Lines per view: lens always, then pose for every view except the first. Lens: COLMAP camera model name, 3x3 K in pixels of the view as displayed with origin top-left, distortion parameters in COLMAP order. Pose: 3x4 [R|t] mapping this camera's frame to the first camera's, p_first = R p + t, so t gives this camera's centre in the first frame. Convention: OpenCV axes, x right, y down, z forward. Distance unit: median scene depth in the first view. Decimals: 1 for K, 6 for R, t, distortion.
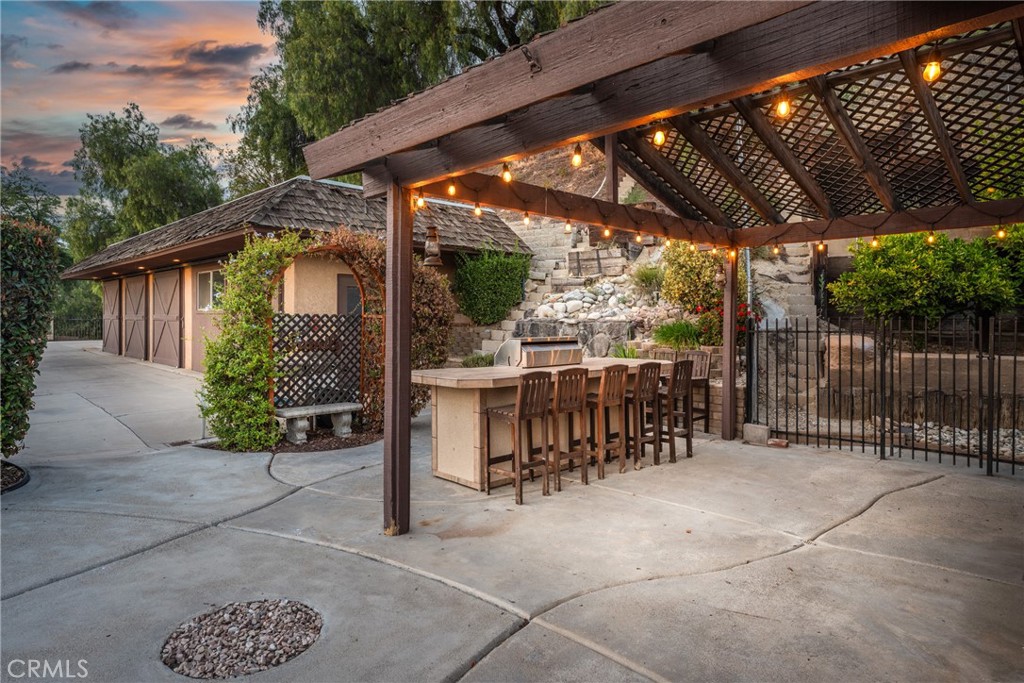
lens RADIAL K [[617.8, 0, 512.4], [0, 617.8, 334.4], [0, 0, 1]] dist [0.003729, 0.000557]
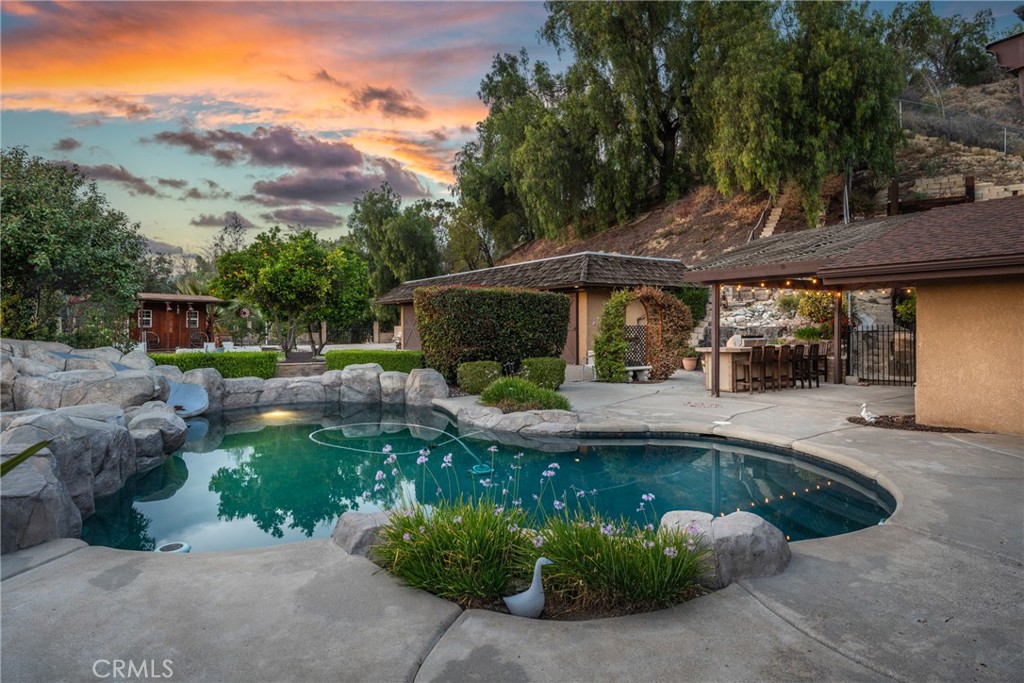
lens RADIAL K [[547.0, 0, 509.7], [0, 547.0, 337.2], [0, 0, 1]] dist [-0.002773, -0.000454]
pose [[0.977705, -0.005096, -0.209923, -0.253069], [0.003658, 0.999967, -0.007236, 0.017641], [0.209953, 0.006307, 0.977691, -0.762365]]
